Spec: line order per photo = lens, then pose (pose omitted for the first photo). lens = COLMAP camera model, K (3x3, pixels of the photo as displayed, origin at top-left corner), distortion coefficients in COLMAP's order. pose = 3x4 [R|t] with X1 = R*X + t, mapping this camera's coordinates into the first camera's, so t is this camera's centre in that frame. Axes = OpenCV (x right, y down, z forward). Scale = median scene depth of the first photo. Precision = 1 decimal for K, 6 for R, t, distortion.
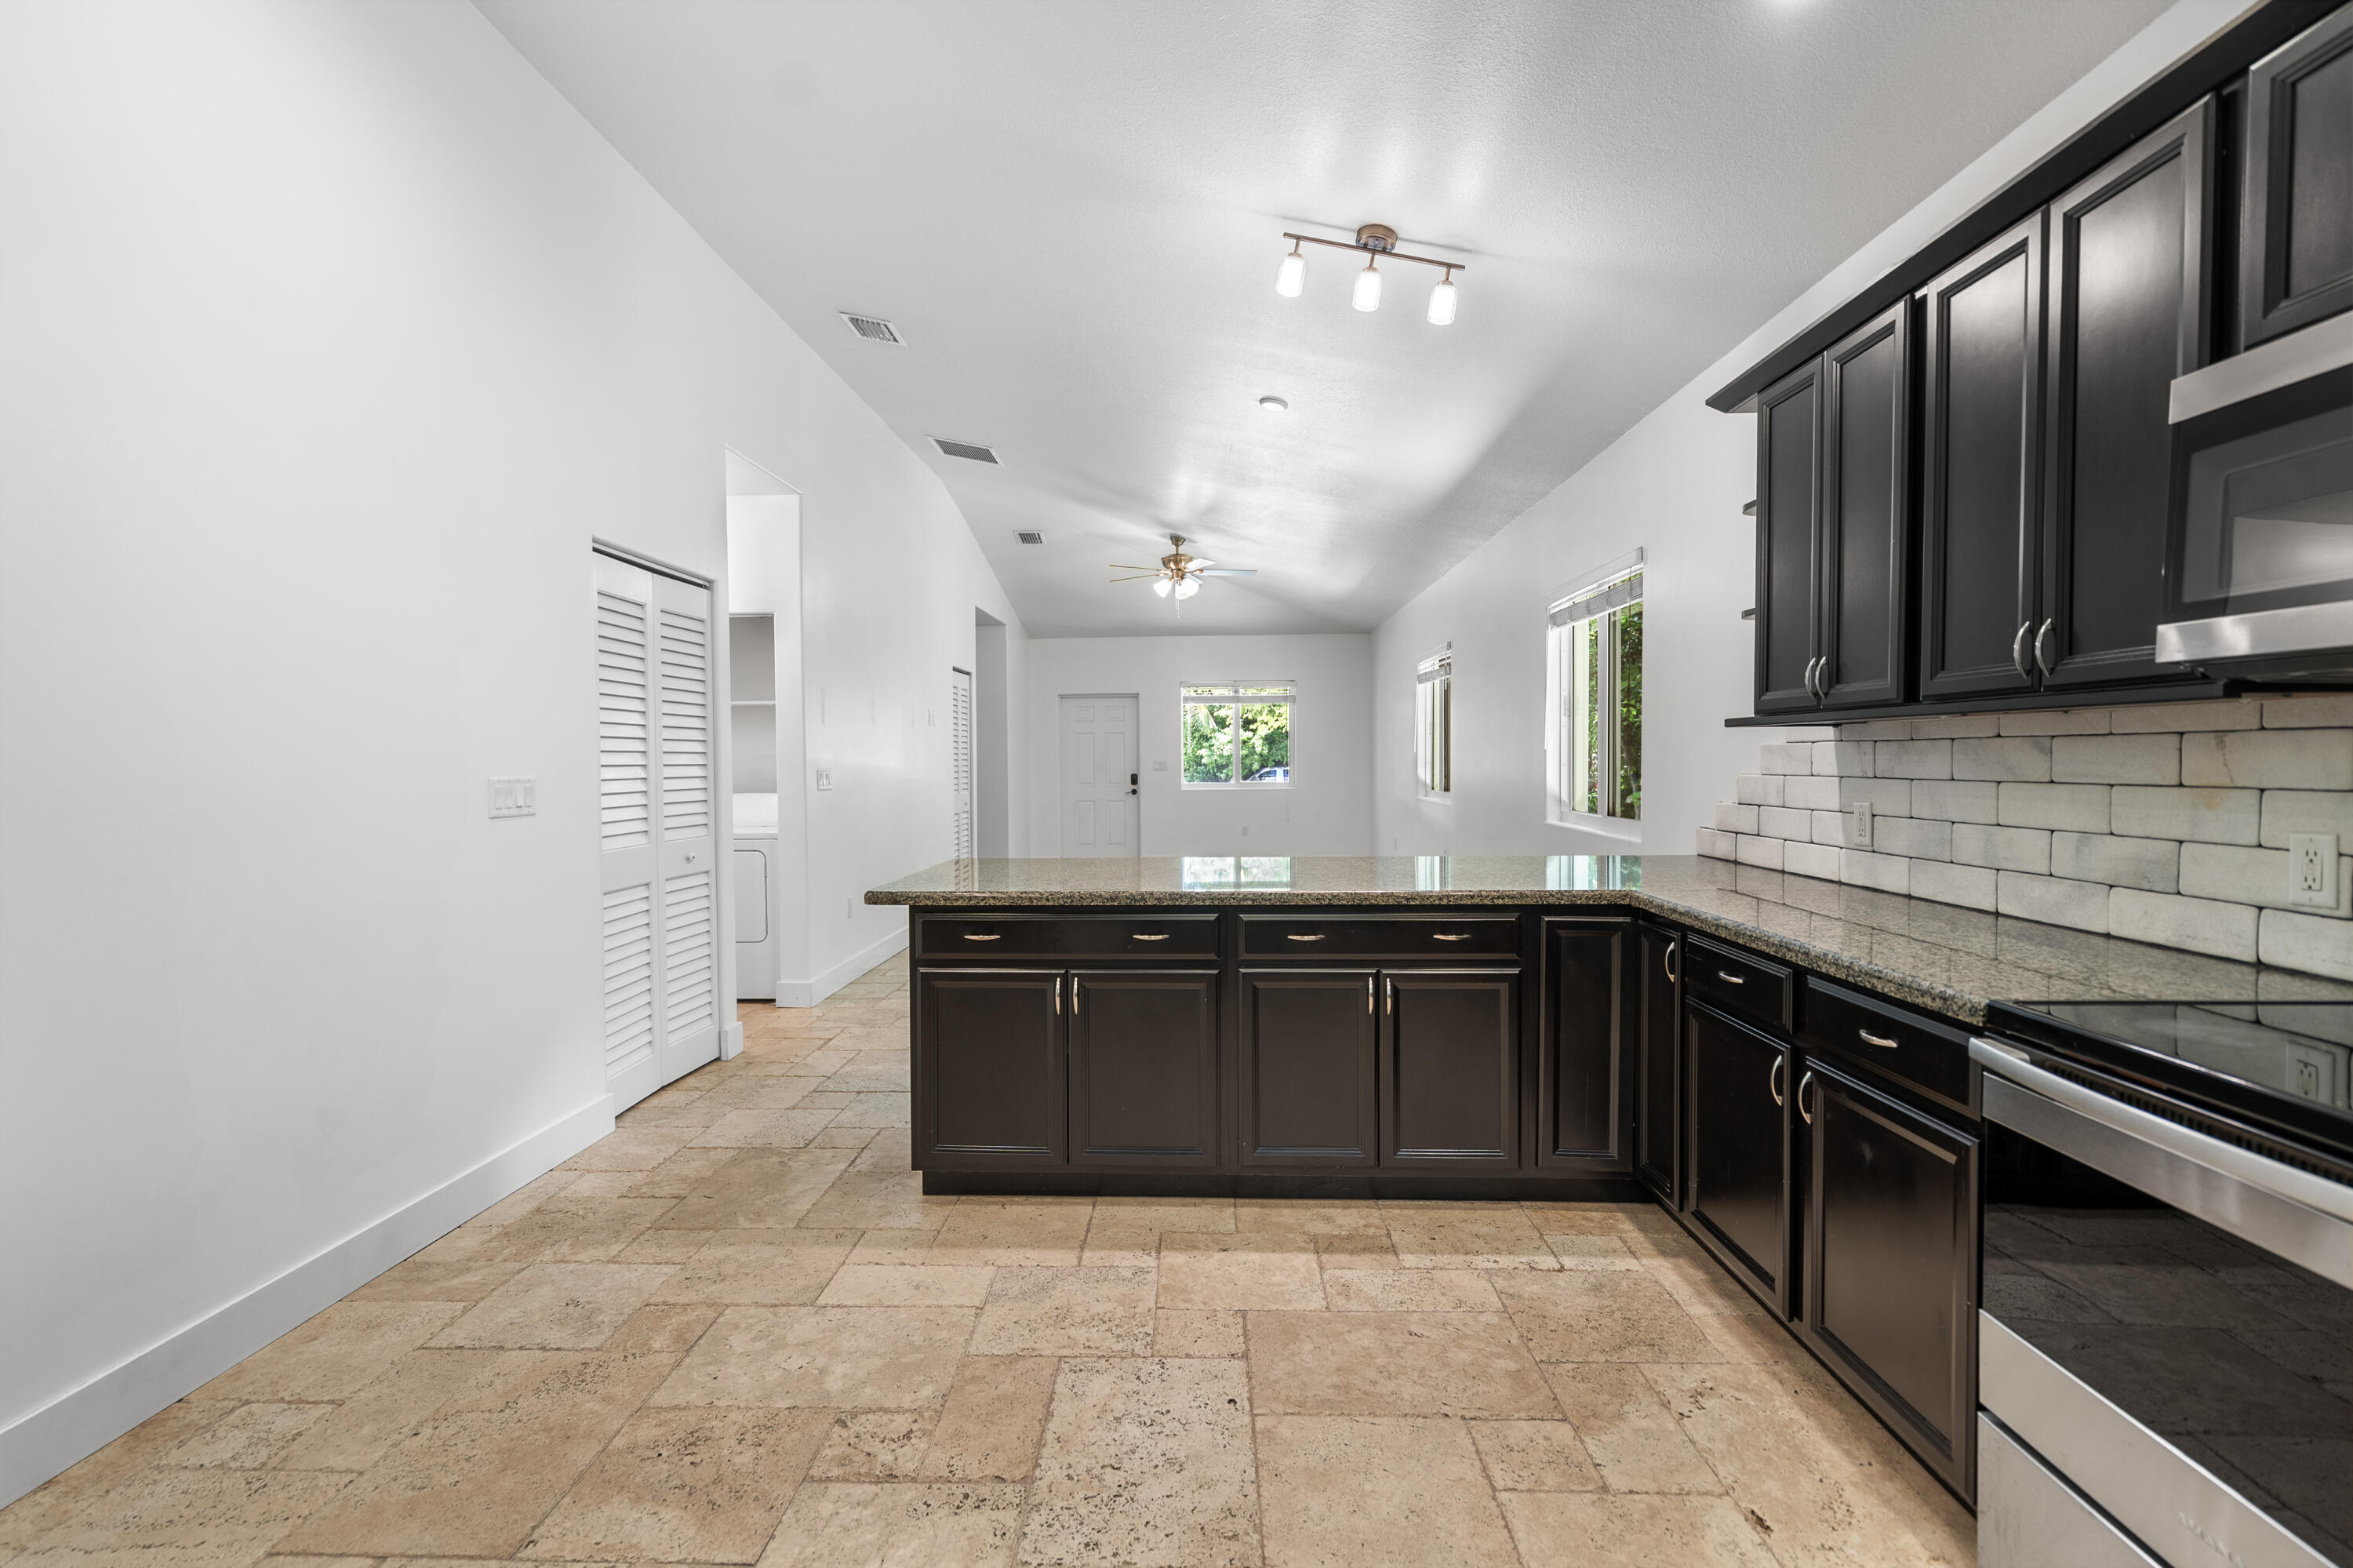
lens RADIAL K [[1070.8, 0, 1170.0], [0, 1070.8, 791.2], [0, 0, 1]] dist [-0.004611, 0.001163]
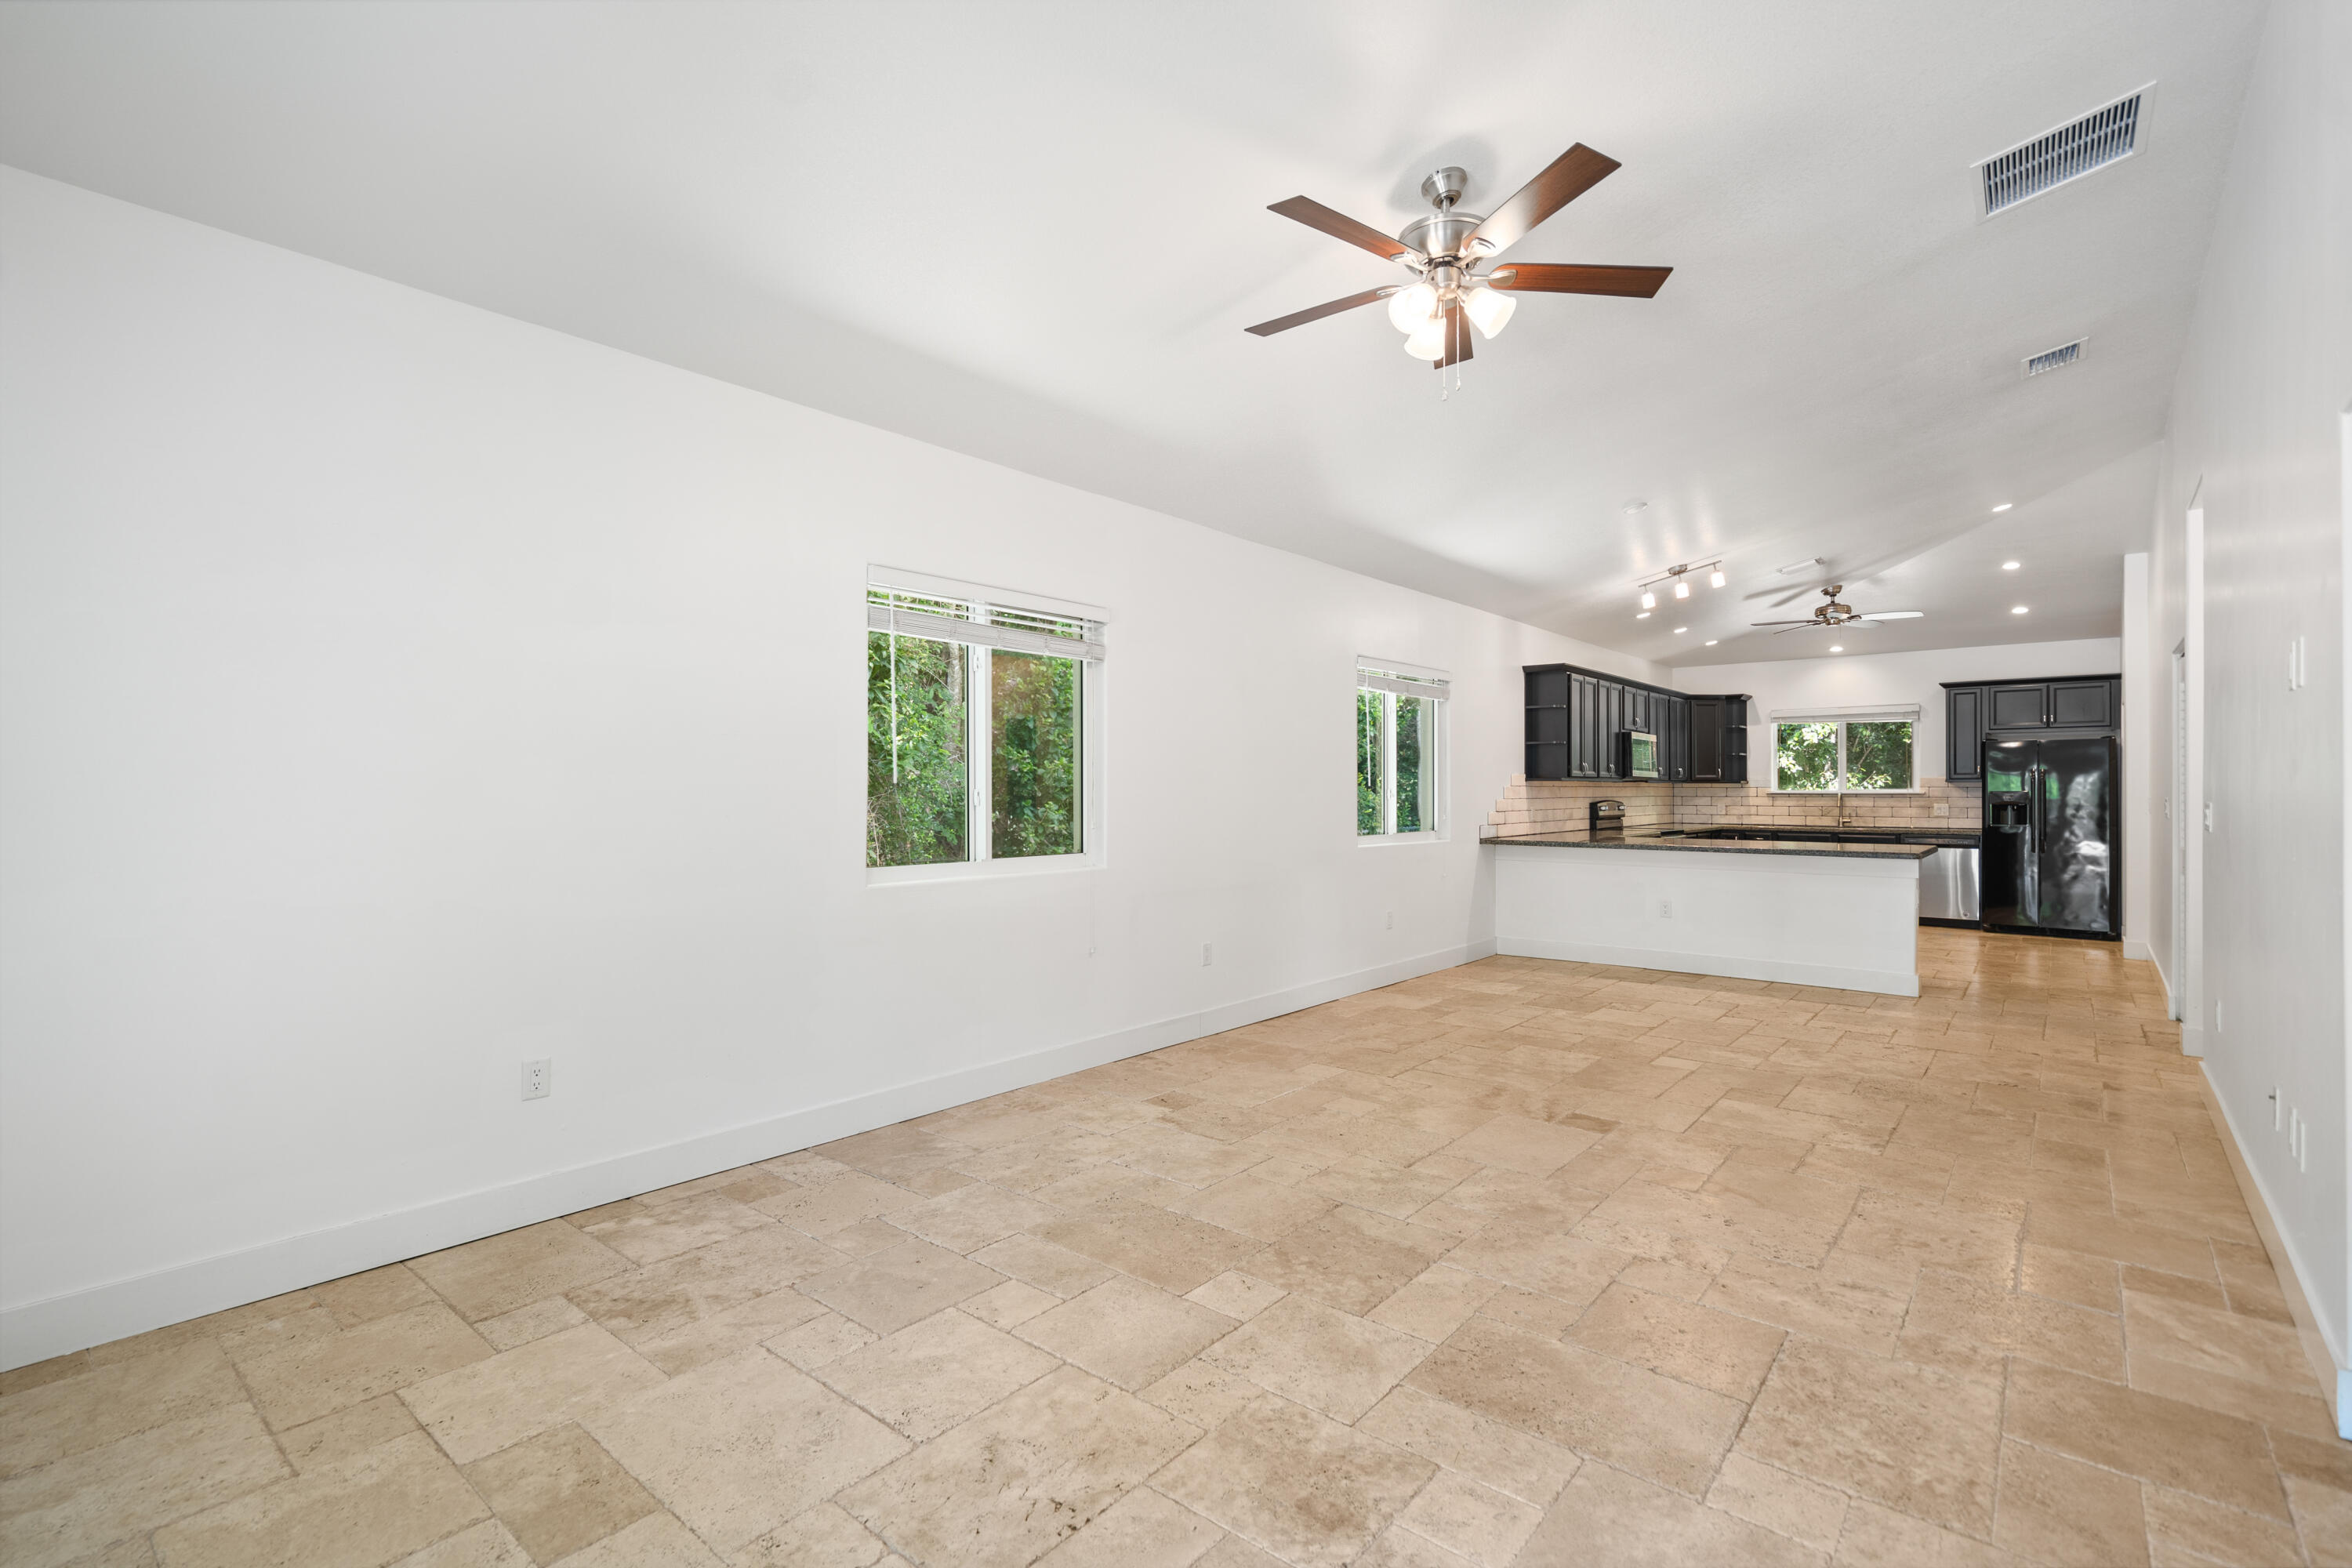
lens RADIAL K [[1070.3, 0, 1162.5], [0, 1070.3, 788.7], [0, 0, 1]] dist [-0.004611, 0.001163]
pose [[-0.782252, 0.008069, 0.622910, -0.437184], [0.024432, 0.999544, 0.017734, -0.121280], [-0.622483, 0.029091, -0.782093, 4.098859]]
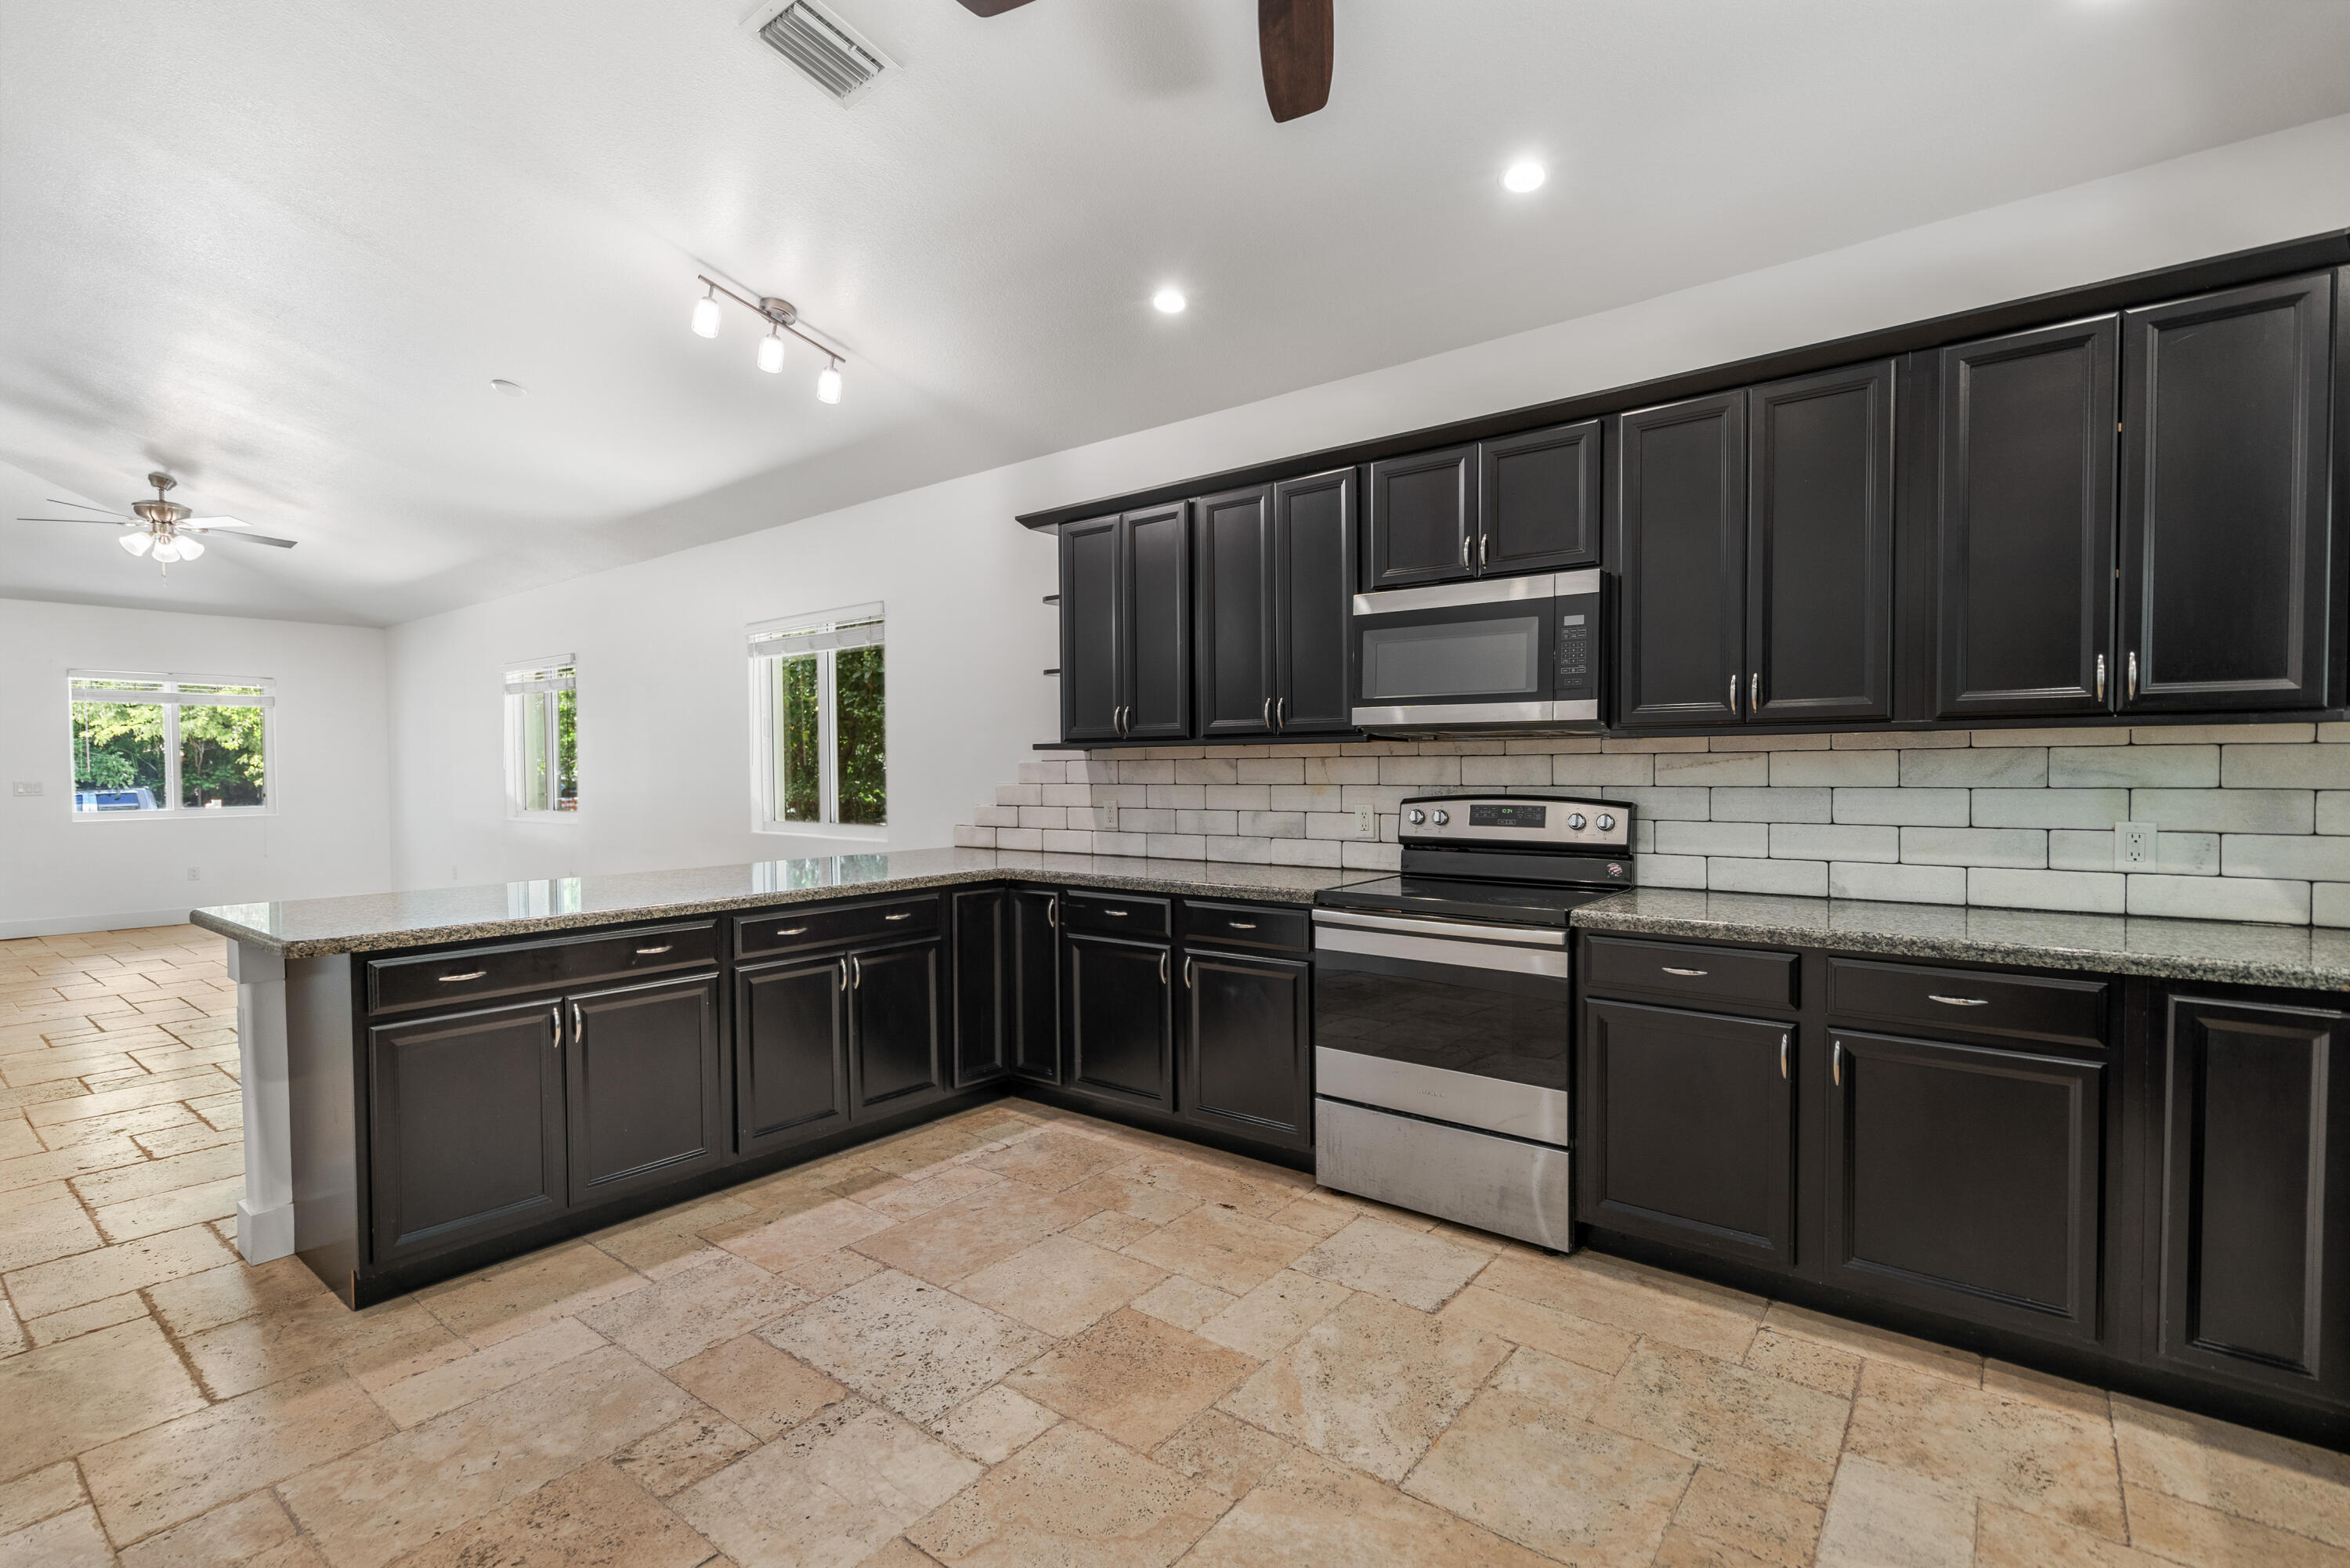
lens RADIAL K [[1069.3, 0, 1170.6], [0, 1069.3, 797.5], [0, 0, 1]] dist [-0.004611, 0.001163]
pose [[0.591636, -0.020734, 0.805939, -0.555227], [0.029222, 0.999564, 0.004264, 0.002689], [-0.805676, 0.021028, 0.591984, 0.015595]]
